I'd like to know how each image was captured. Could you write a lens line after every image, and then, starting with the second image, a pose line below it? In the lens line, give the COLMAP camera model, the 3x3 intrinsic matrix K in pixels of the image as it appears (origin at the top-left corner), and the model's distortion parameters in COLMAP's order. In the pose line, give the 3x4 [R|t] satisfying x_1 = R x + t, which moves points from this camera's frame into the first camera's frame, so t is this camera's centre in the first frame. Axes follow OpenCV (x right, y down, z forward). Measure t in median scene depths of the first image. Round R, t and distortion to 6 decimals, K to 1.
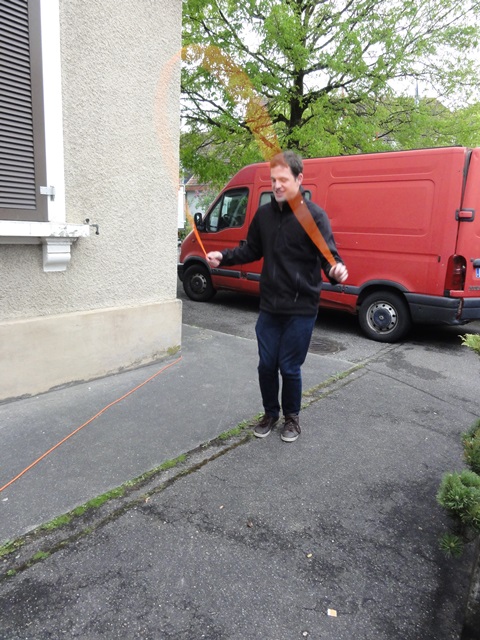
lens RADIAL K [[446.7, 0, 244.4], [0, 446.7, 318.6], [0, 0, 1]] dist [0.001698, 0.001086]
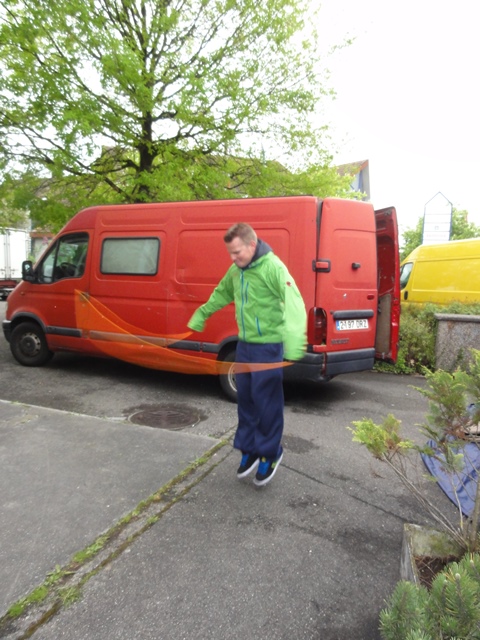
lens RADIAL K [[446.7, 0, 241.2], [0, 446.7, 318.0], [0, 0, 1]] dist [0.001698, 0.001086]
pose [[0.955904, -0.027906, 0.292352, 0.050585], [0.059321, 0.993303, -0.099147, -0.037998], [-0.287627, 0.112118, 0.951157, 0.162778]]
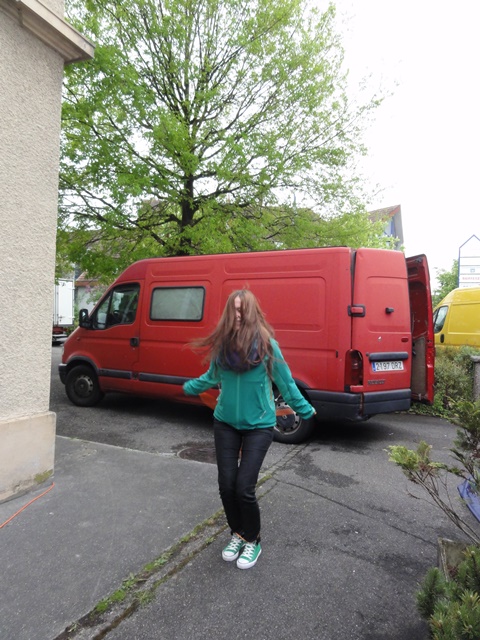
lens RADIAL K [[446.7, 0, 240.3], [0, 446.7, 322.4], [0, 0, 1]] dist [0.001698, 0.001086]
pose [[0.975271, -0.010933, 0.220742, 0.011633], [0.054469, 0.979859, -0.192120, -0.025277], [-0.214196, 0.199392, 0.956223, 0.093157]]
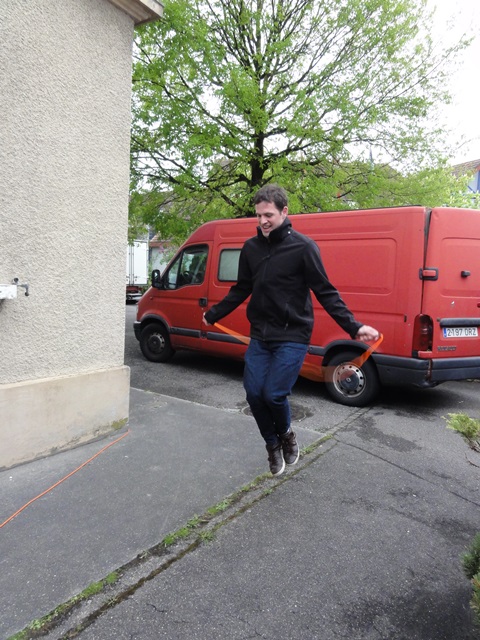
lens RADIAL K [[446.7, 0, 244.3], [0, 446.7, 320.4], [0, 0, 1]] dist [0.001698, 0.001086]
pose [[0.997136, -0.005259, 0.075442, 0.019687], [0.013997, 0.993177, -0.115772, -0.024310], [-0.074318, 0.116496, 0.990407, 0.079940]]
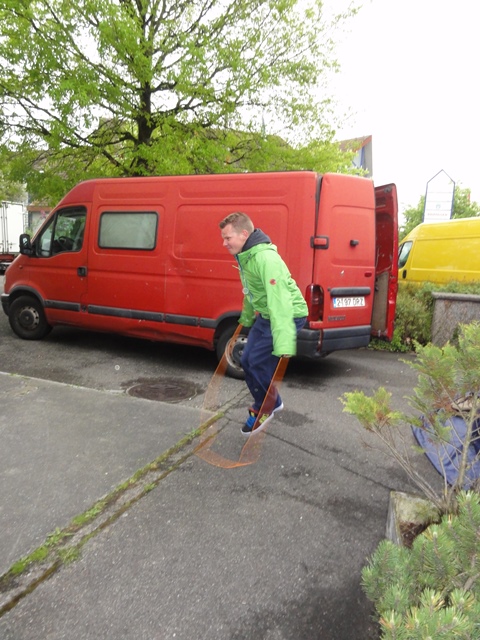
lens RADIAL K [[446.7, 0, 240.2], [0, 446.7, 318.4], [0, 0, 1]] dist [0.001698, 0.001086]
pose [[0.956047, -0.030984, 0.291572, 0.051606], [0.047016, 0.997734, -0.048137, -0.033496], [-0.289420, 0.059730, 0.955337, 0.156286]]
